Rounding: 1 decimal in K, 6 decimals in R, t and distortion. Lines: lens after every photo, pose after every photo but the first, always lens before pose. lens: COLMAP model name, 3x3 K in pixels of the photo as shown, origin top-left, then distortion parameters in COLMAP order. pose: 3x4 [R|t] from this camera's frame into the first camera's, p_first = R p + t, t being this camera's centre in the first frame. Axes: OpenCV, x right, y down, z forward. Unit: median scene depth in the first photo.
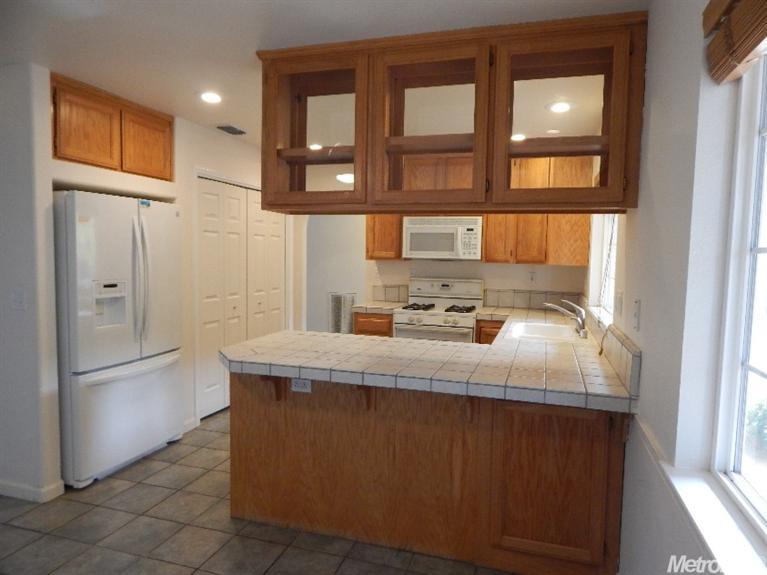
lens RADIAL K [[521.2, 0, 383.6], [0, 521.2, 289.0], [0, 0, 1]] dist [0.017886, -0.005639]
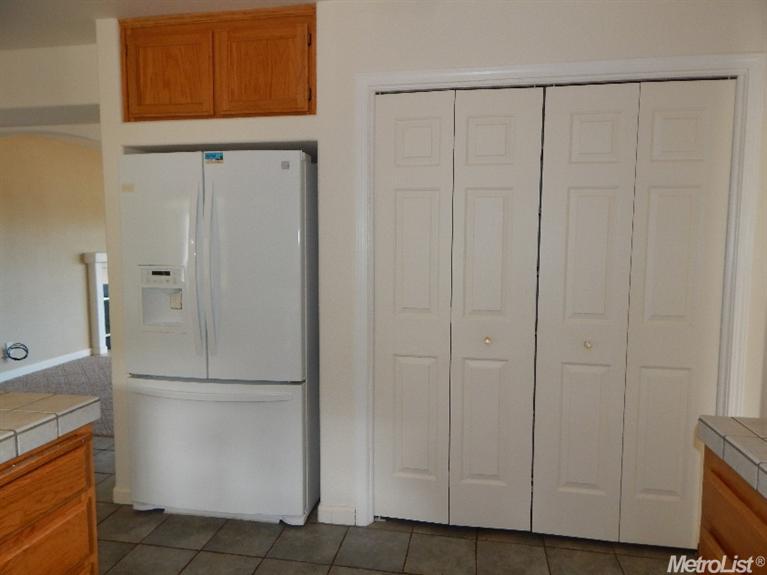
lens RADIAL K [[521.2, 0, 384.3], [0, 521.2, 285.6], [0, 0, 1]] dist [0.017886, -0.005639]
pose [[0.125837, 0.067234, -0.989770, 0.271542], [-0.068345, 0.995918, 0.058962, -0.054269], [0.989694, 0.060226, 0.129918, 1.201937]]
